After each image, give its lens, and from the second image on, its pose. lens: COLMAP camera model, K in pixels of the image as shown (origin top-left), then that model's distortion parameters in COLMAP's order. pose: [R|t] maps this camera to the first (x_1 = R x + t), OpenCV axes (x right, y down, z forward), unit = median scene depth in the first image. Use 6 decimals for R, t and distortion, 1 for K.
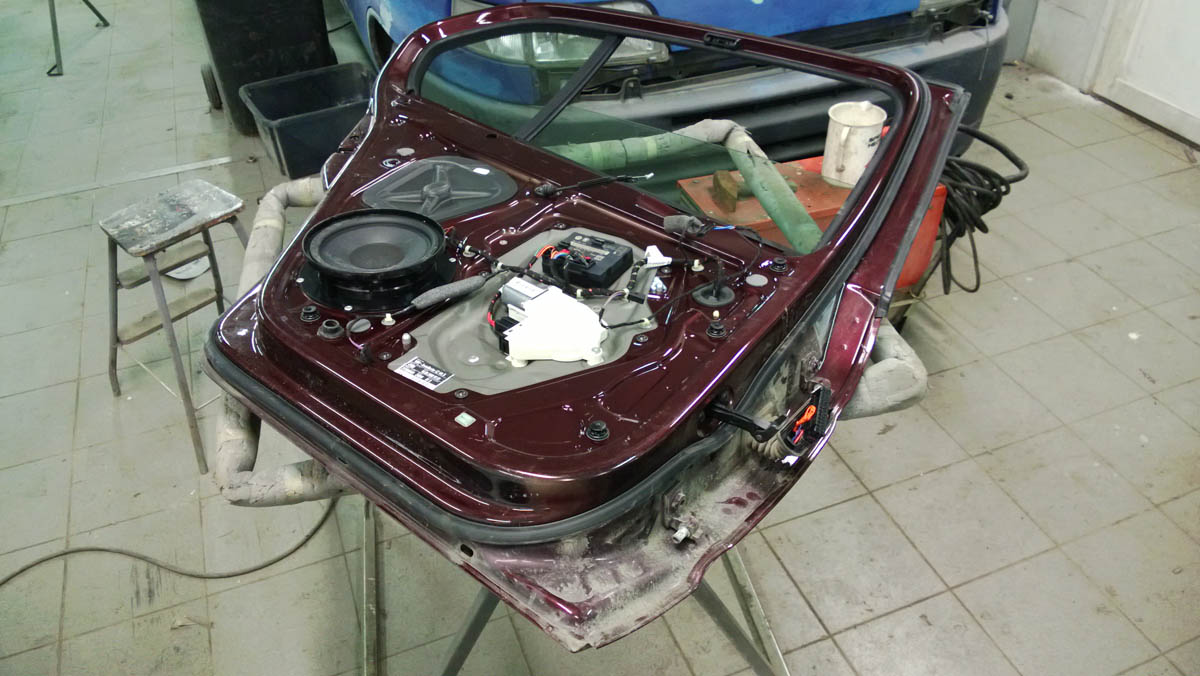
lens RADIAL K [[900.4, 0, 610.7], [0, 900.4, 337.7], [0, 0, 1]] dist [-0.000336, -0.039226]
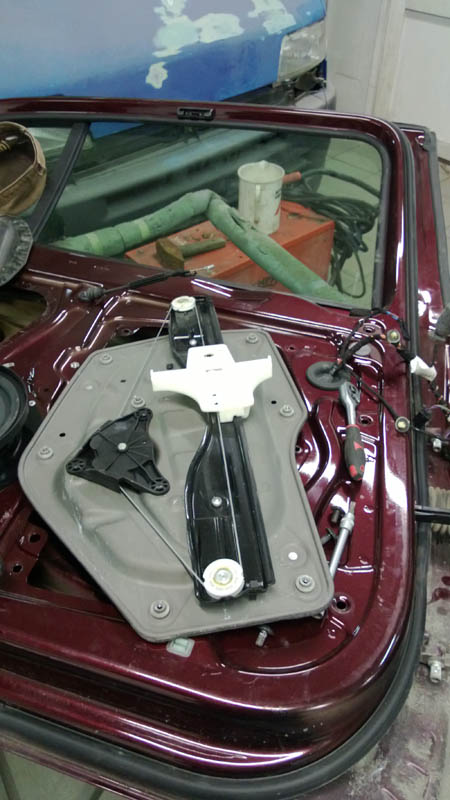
lens RADIAL K [[637.6, 0, 225.0], [0, 637.6, 400.0], [0, 0, 1]] dist [0.007141, 0.000252]
pose [[0.929445, -0.239918, 0.280306, -0.081937], [0.218279, 0.970057, 0.106511, -0.052678], [-0.297466, -0.037811, 0.953983, 0.180435]]
